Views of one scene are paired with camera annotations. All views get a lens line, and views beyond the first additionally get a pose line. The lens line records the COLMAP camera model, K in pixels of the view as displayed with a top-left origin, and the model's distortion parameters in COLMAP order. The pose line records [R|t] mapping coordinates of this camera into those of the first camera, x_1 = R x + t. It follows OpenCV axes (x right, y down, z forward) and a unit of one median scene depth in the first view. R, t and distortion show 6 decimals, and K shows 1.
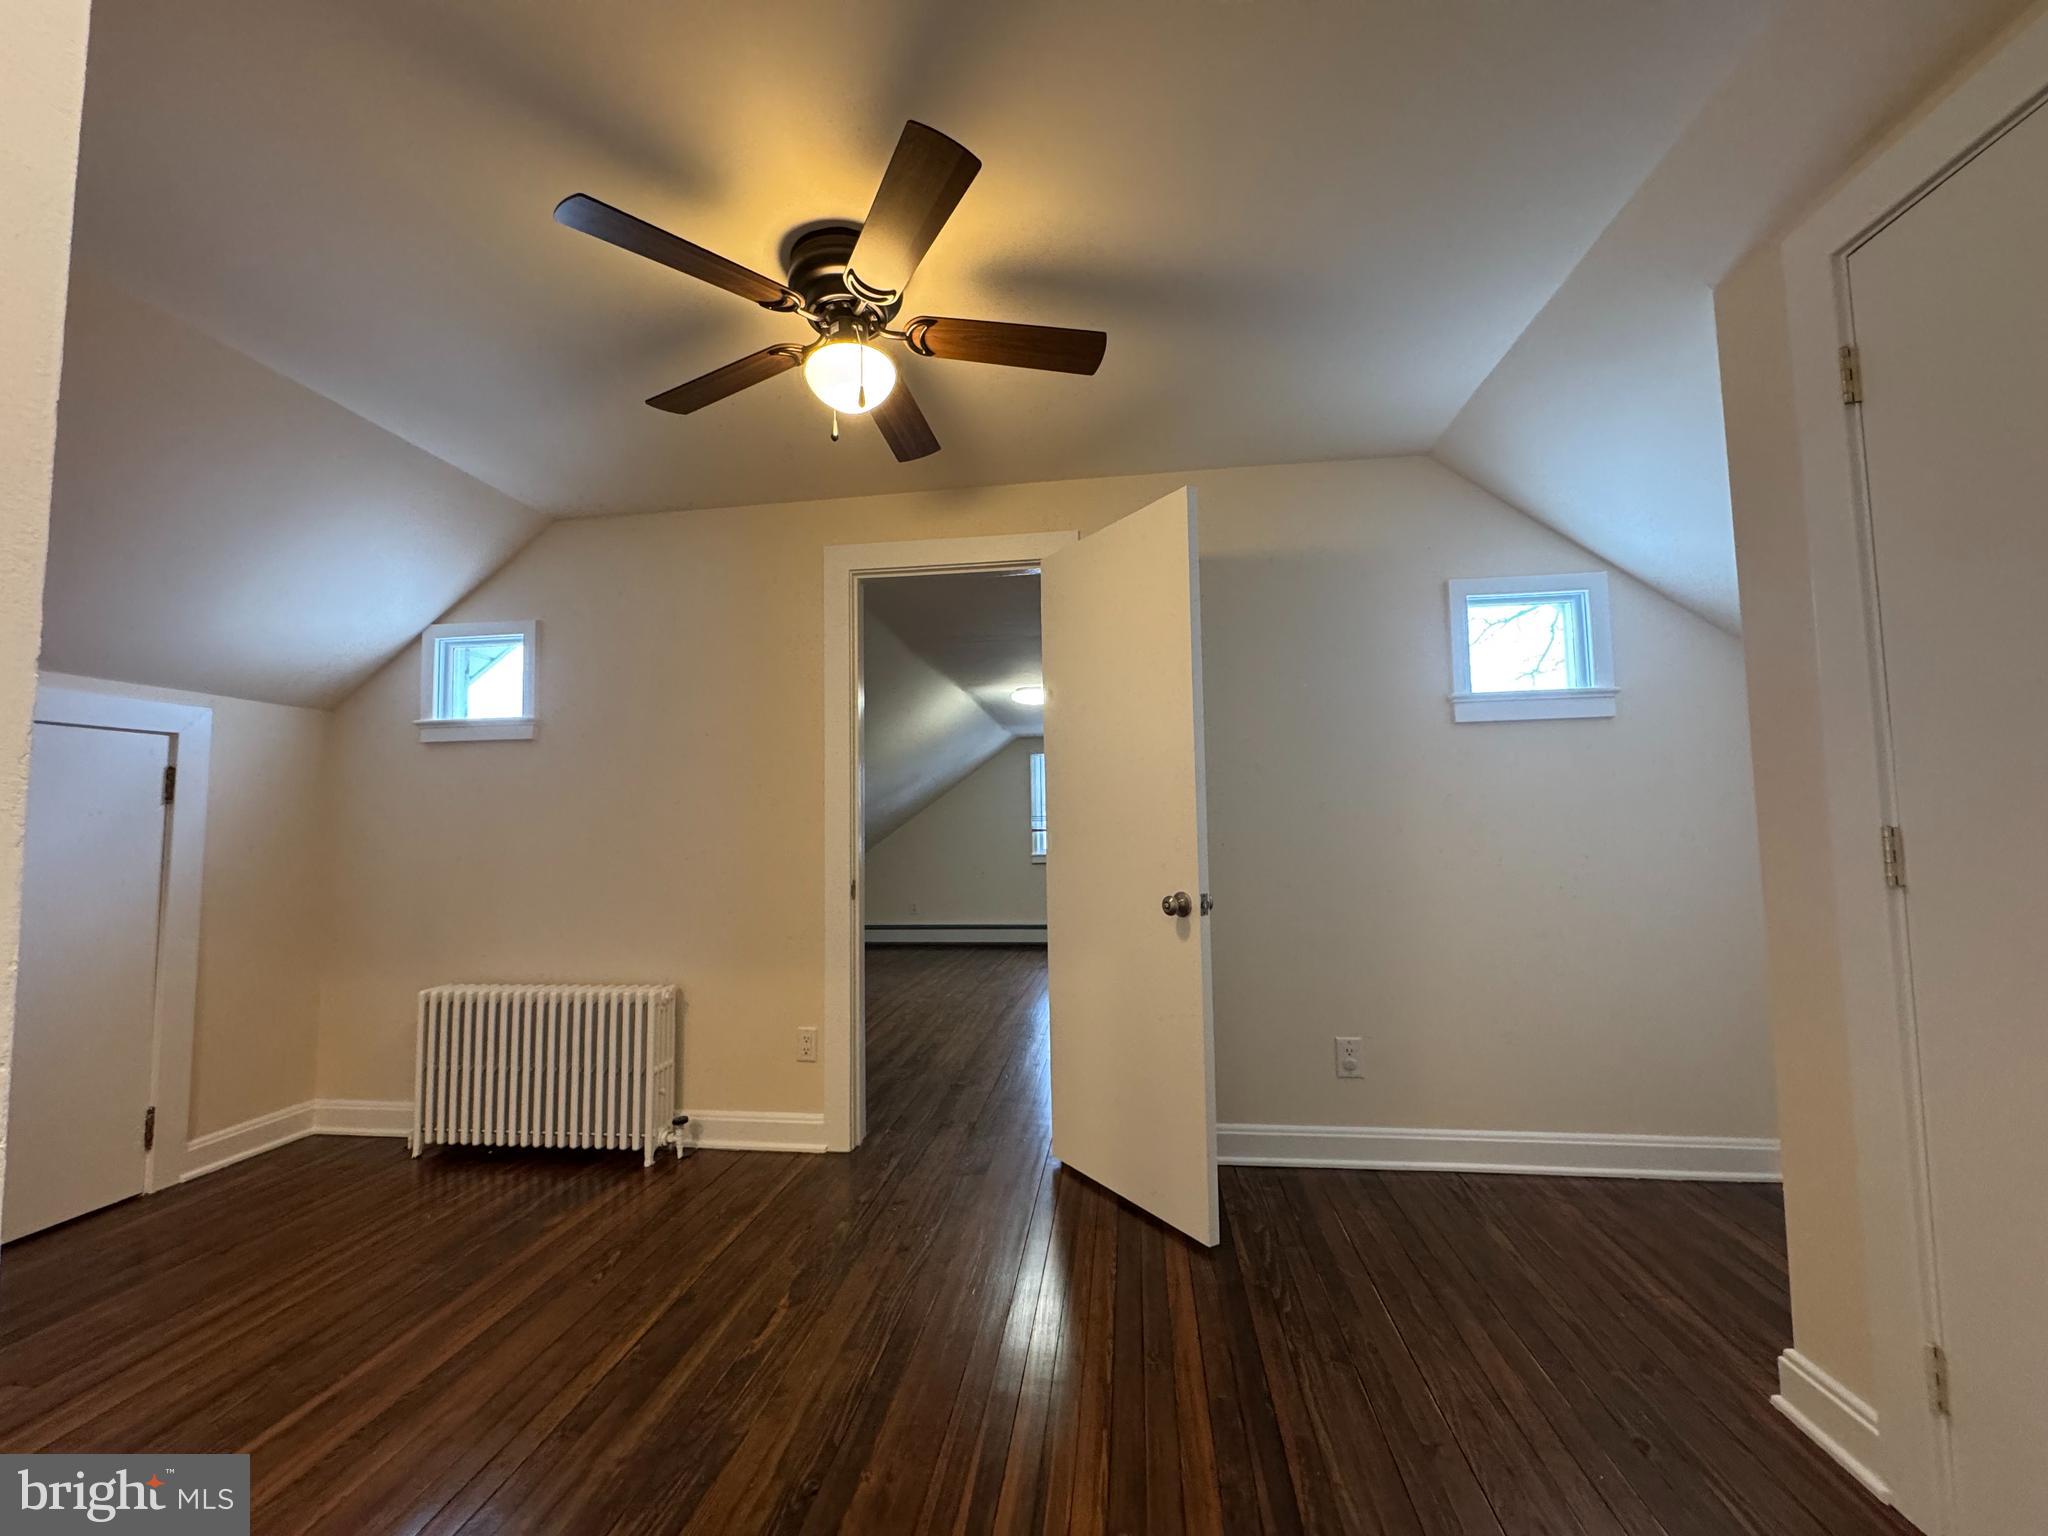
lens RADIAL K [[814.6, 0, 1025.1], [0, 814.6, 755.3], [0, 0, 1]] dist [0.005771, -0.000791]
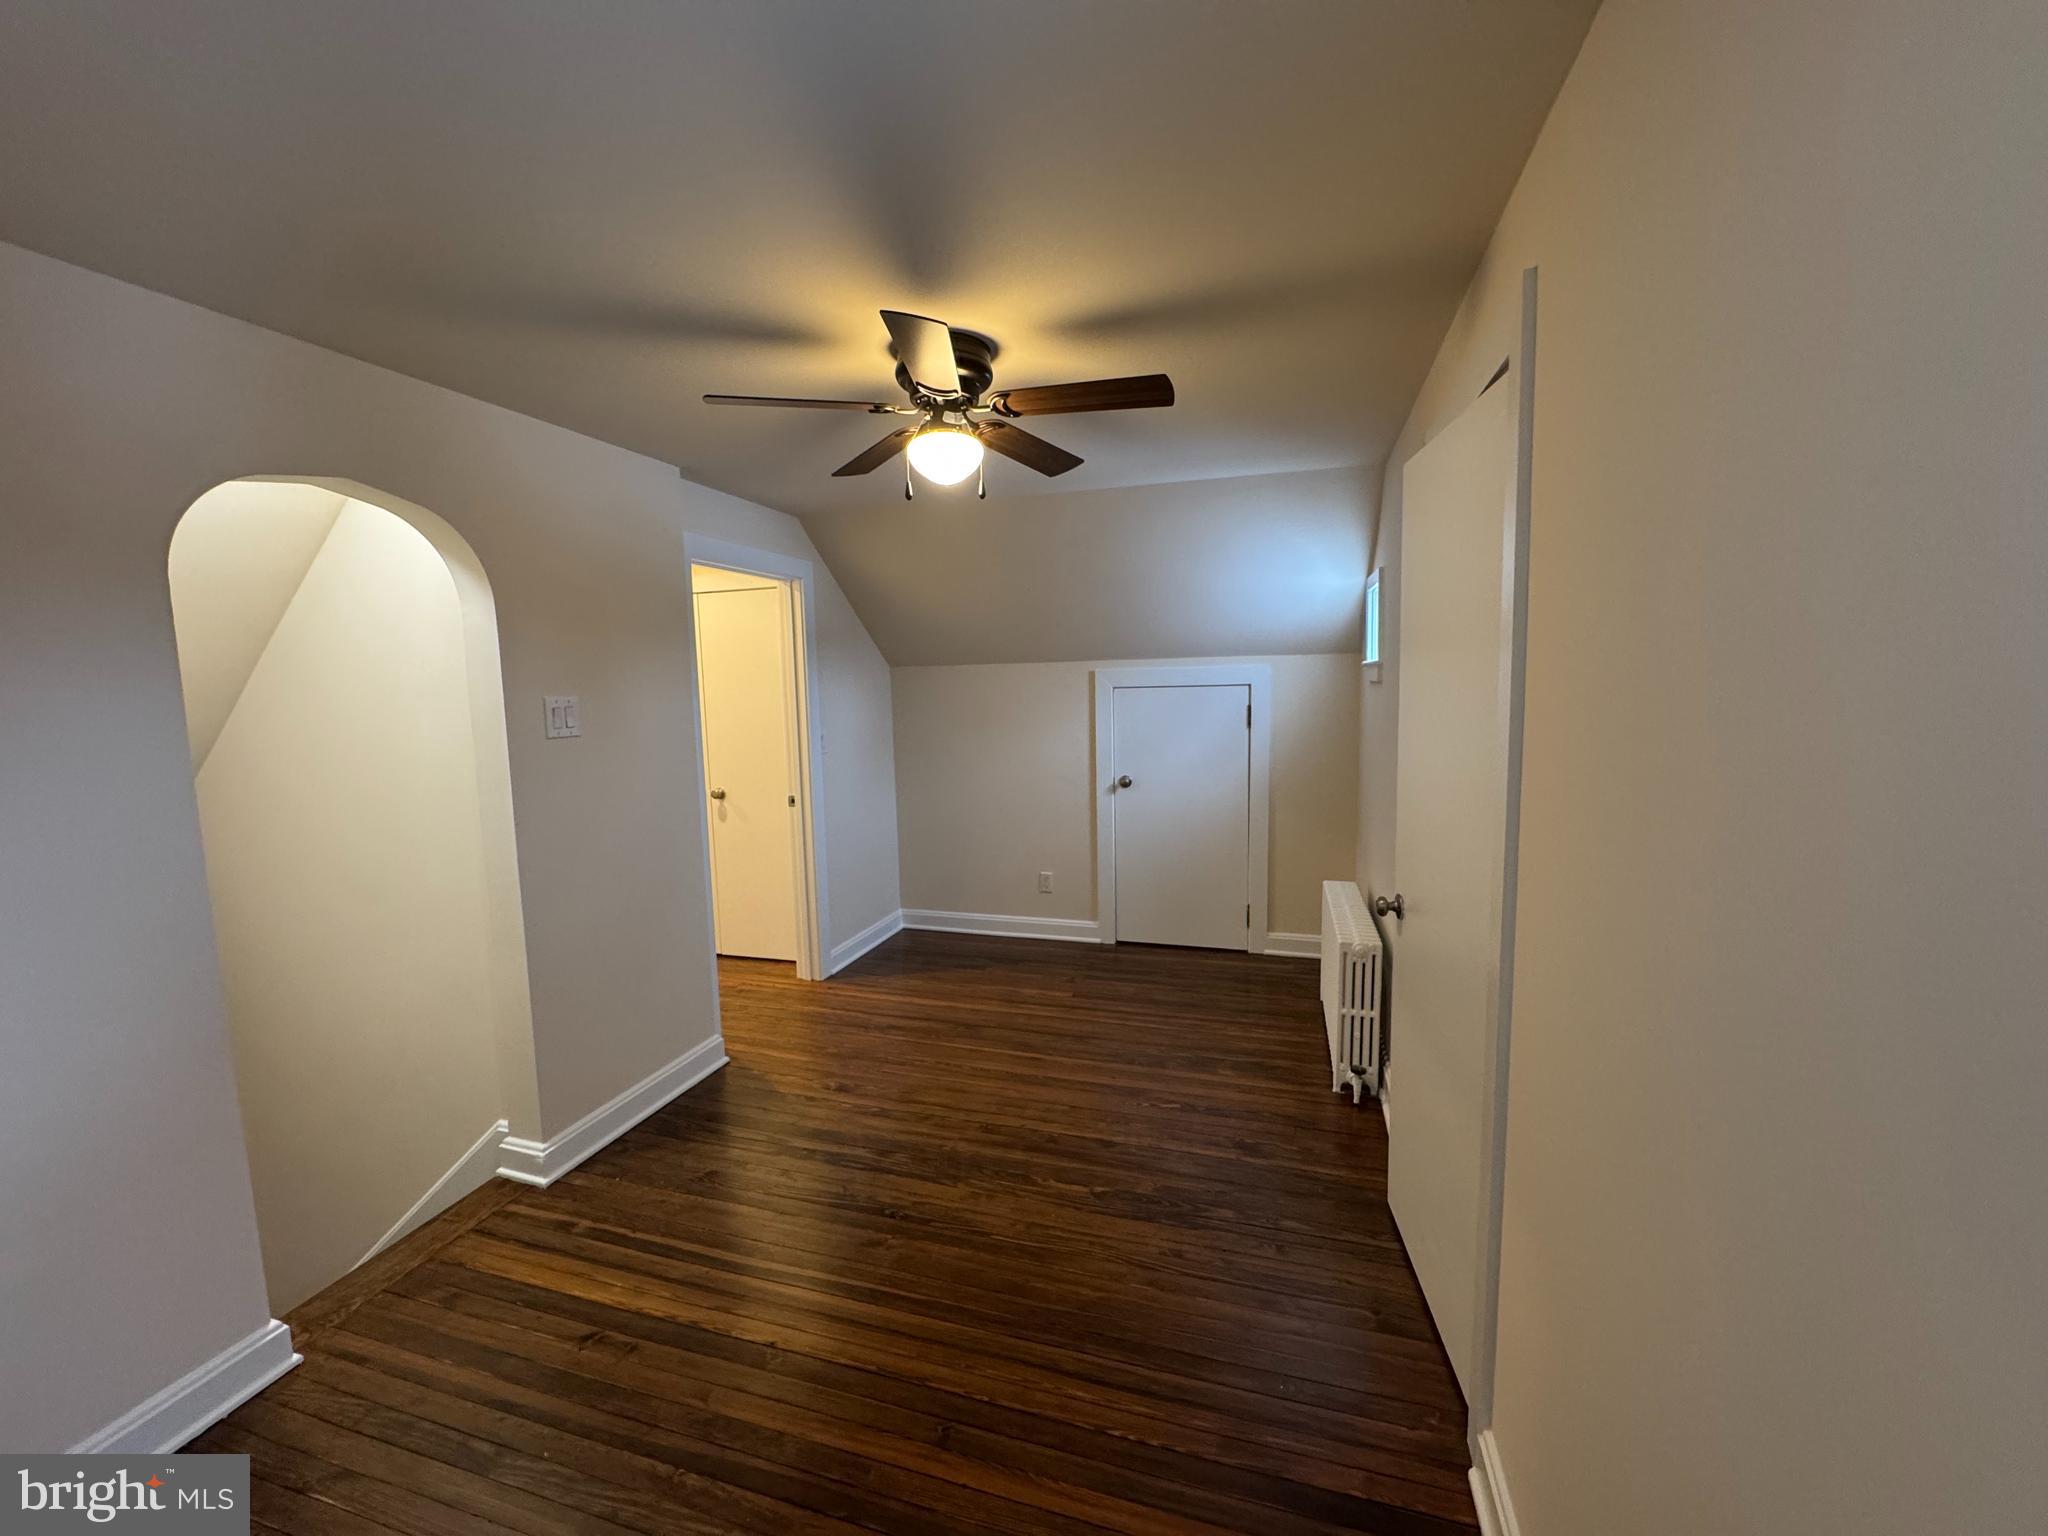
lens RADIAL K [[814.6, 0, 1018.4], [0, 814.6, 782.2], [0, 0, 1]] dist [0.005771, -0.000791]
pose [[-0.177636, 0.142347, -0.973747, 0.793884], [0.113534, 0.985841, 0.123403, -0.109697], [0.977525, -0.088633, -0.191282, 1.081378]]
